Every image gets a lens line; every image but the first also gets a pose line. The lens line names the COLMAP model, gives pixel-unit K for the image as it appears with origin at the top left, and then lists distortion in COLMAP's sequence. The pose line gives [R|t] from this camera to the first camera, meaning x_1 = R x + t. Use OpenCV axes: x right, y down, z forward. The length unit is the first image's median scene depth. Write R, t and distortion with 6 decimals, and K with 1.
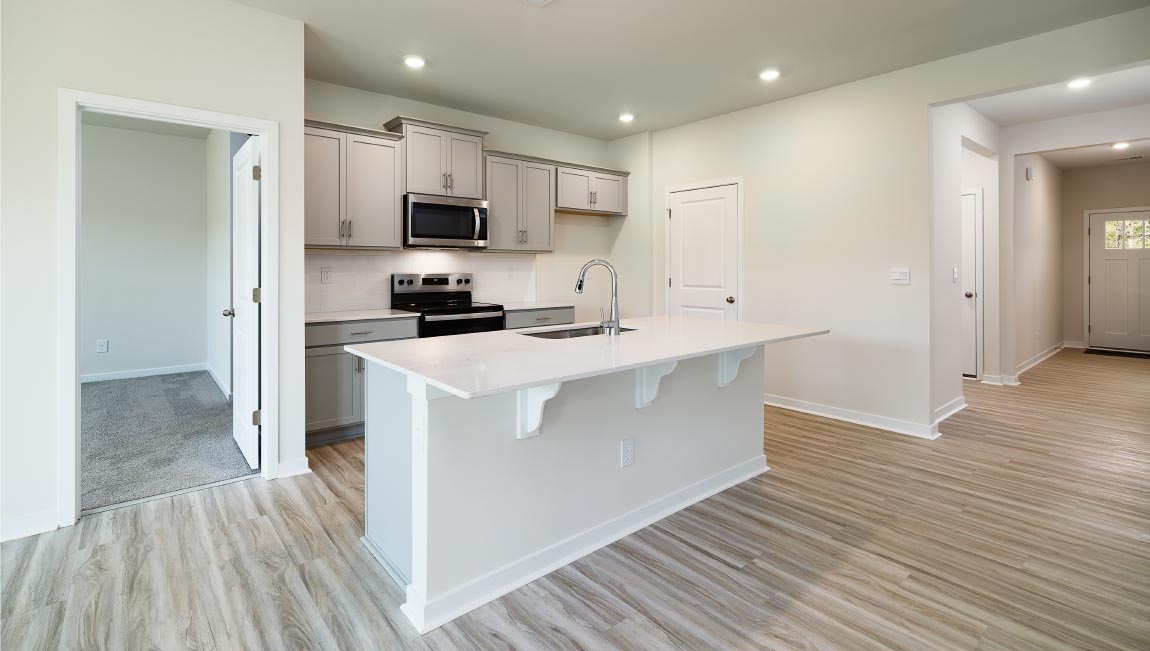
lens RADIAL K [[521.5, 0, 576.5], [0, 521.5, 265.2], [0, 0, 1]] dist [-0.000711, -0.000078]
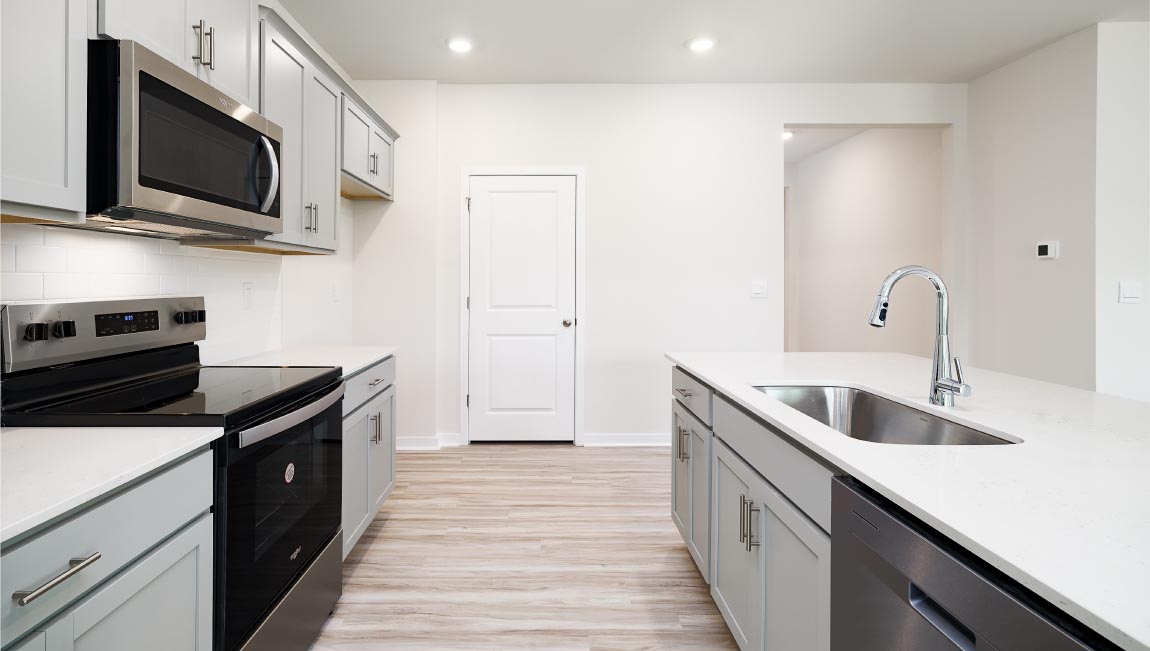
lens RADIAL K [[530.7, 0, 540.6], [0, 530.7, 278.2], [0, 0, 1]] dist [-0.001052, -0.000129]
pose [[0.642551, 0.003119, 0.766237, -0.370166], [-0.003858, 0.999992, -0.000836, 0.000677], [-0.766233, -0.002419, 0.642558, 0.563680]]
